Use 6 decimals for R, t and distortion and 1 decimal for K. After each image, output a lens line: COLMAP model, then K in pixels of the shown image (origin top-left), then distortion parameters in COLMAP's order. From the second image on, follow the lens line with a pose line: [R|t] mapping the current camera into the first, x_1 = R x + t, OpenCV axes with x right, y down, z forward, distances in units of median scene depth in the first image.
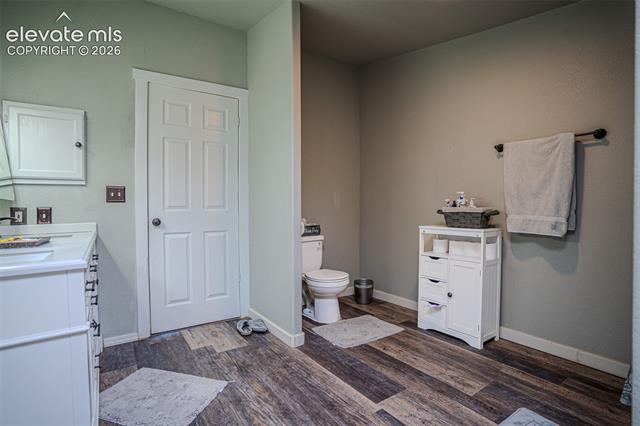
lens RADIAL K [[311.6, 0, 319.4], [0, 311.6, 215.8], [0, 0, 1]] dist [-0.050291, 0.011233]
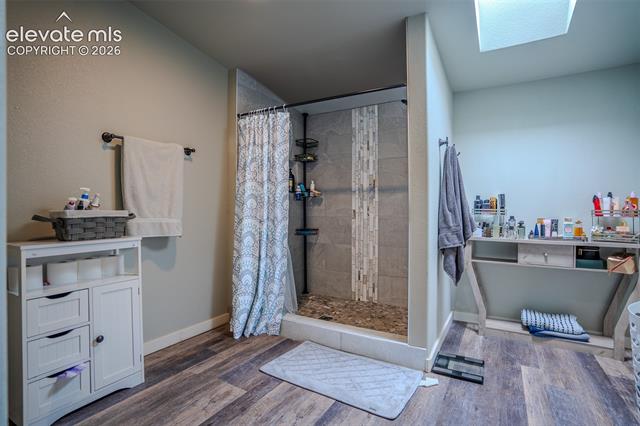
lens RADIAL K [[311.6, 0, 319.1], [0, 311.6, 209.2], [0, 0, 1]] dist [-0.050291, 0.011233]
pose [[-0.433312, 0.000004, 0.901244, -0.475758], [0.014411, 0.999872, 0.006924, -0.034533], [-0.901129, 0.015988, -0.433256, 1.037682]]
